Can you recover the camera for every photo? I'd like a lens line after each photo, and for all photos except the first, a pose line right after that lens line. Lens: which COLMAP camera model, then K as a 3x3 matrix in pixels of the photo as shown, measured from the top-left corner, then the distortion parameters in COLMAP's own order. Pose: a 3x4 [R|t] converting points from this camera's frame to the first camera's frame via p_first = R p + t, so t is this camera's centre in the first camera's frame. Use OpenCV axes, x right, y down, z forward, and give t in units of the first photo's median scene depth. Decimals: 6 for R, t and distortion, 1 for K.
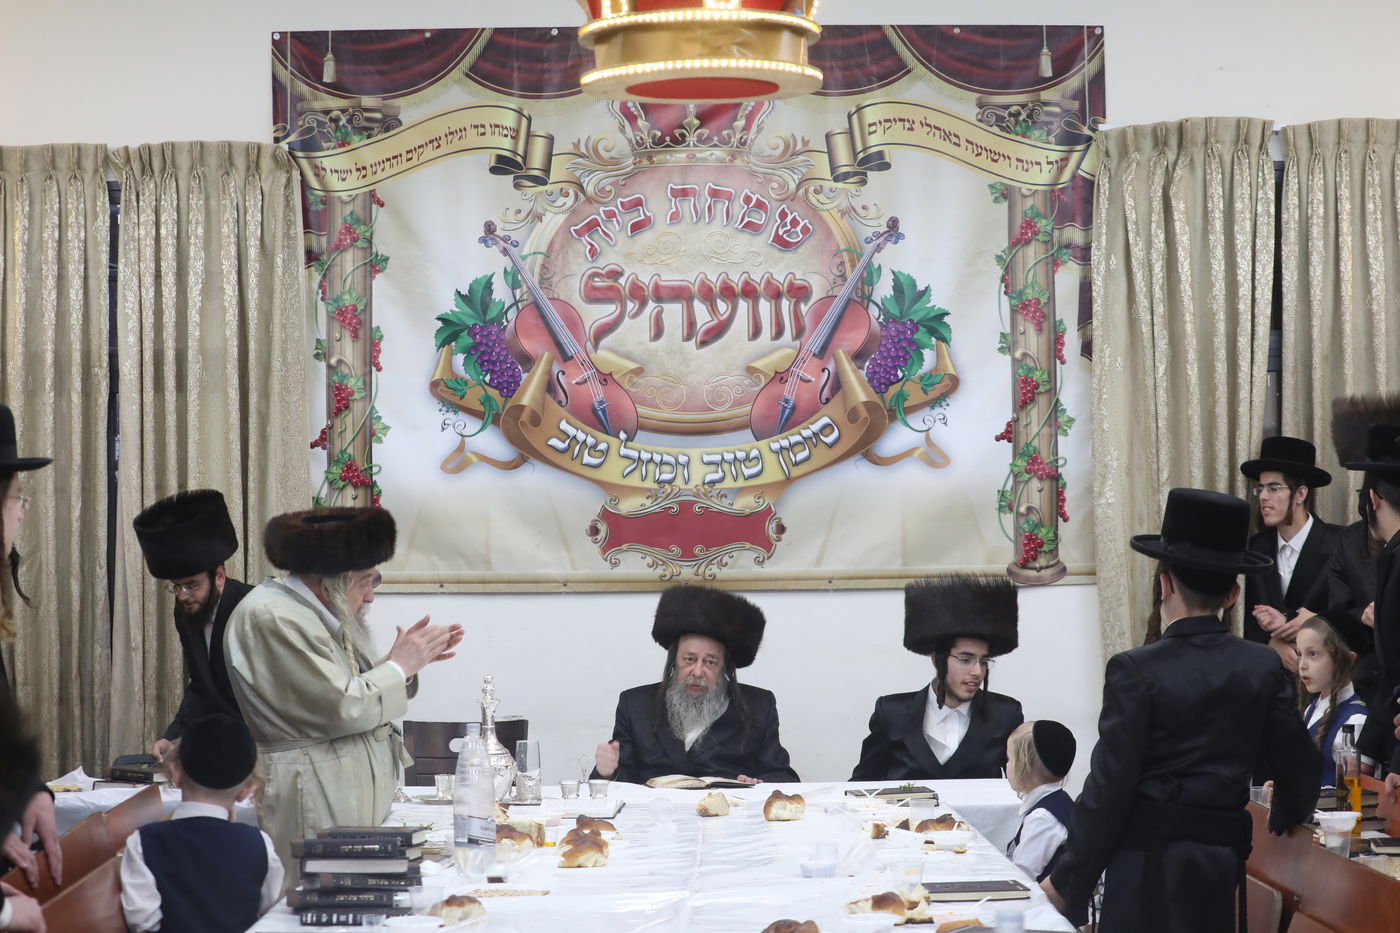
lens RADIAL K [[2824.6, 0, 771.3], [0, 2824.6, 467.4], [0, 0, 1]] dist [-0.362949, 0.192564]
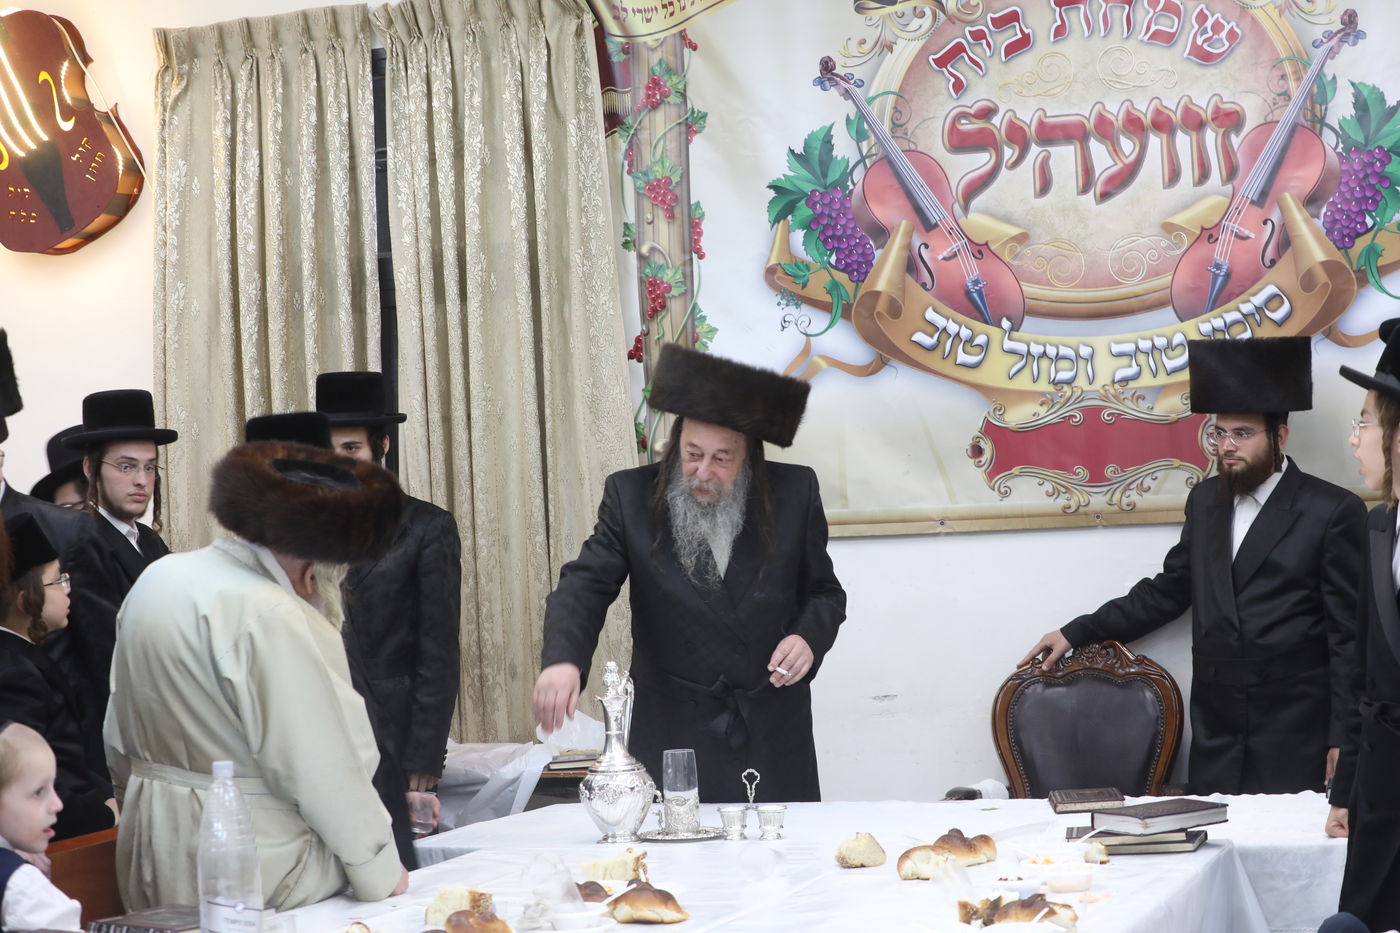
lens RADIAL K [[2824.6, 0, 771.3], [0, 2824.6, 467.4], [0, 0, 1]] dist [-0.362949, 0.192564]
pose [[0.925838, -0.036522, -0.376151, 0.171841], [0.048254, 0.998597, 0.021812, 0.007648], [0.374827, -0.038345, 0.926302, 0.274342]]
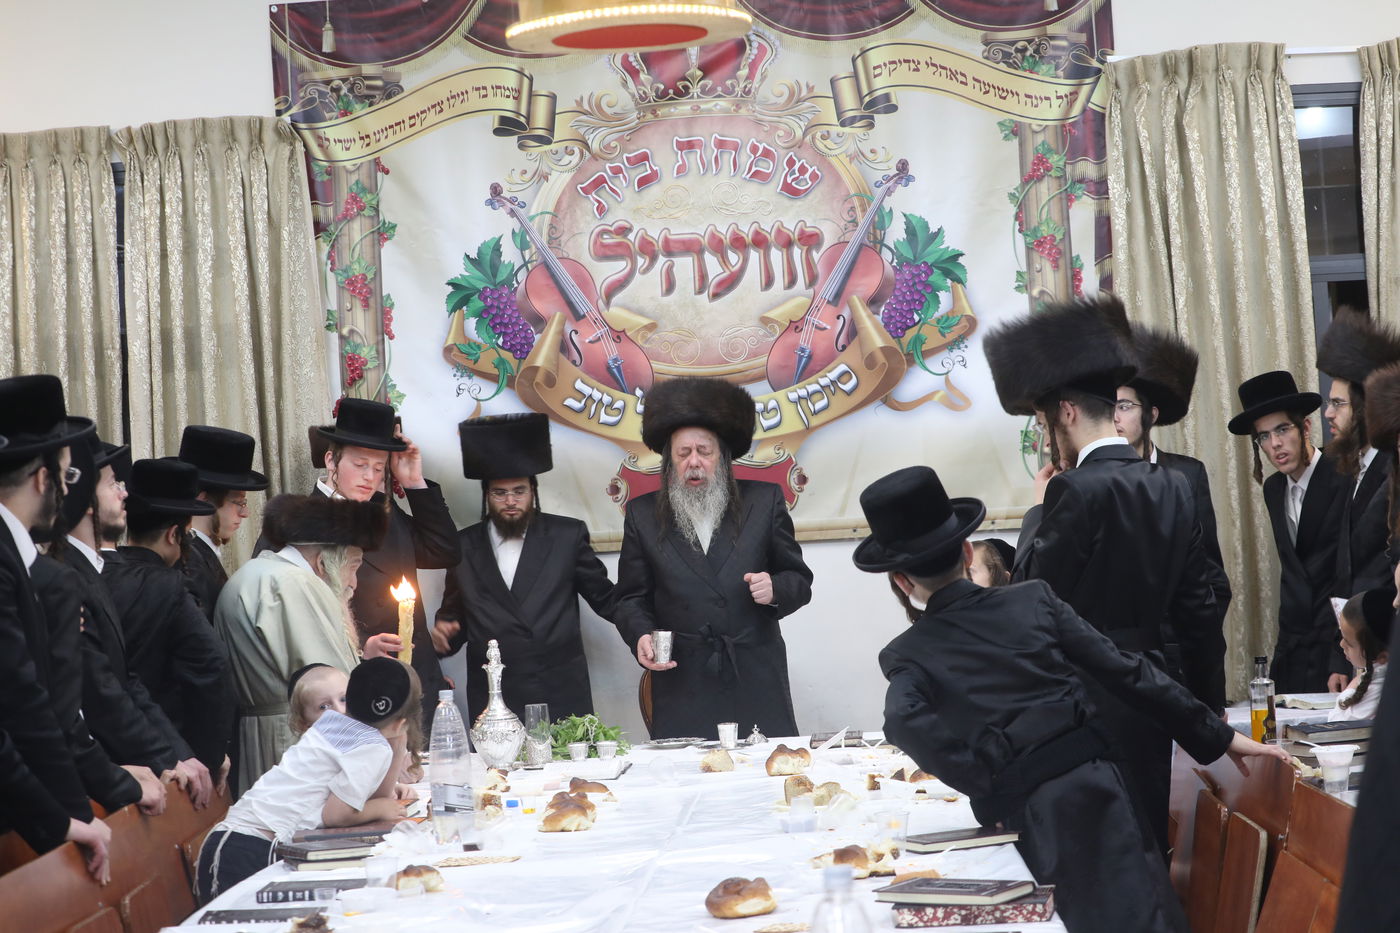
lens RADIAL K [[2824.6, 0, 771.3], [0, 2824.6, 467.4], [0, 0, 1]] dist [-0.362949, 0.192564]
pose [[0.998158, -0.044291, -0.041449, 0.033816], [0.044989, 0.998858, 0.016084, 0.001175], [0.040689, -0.017919, 0.999011, 0.010059]]
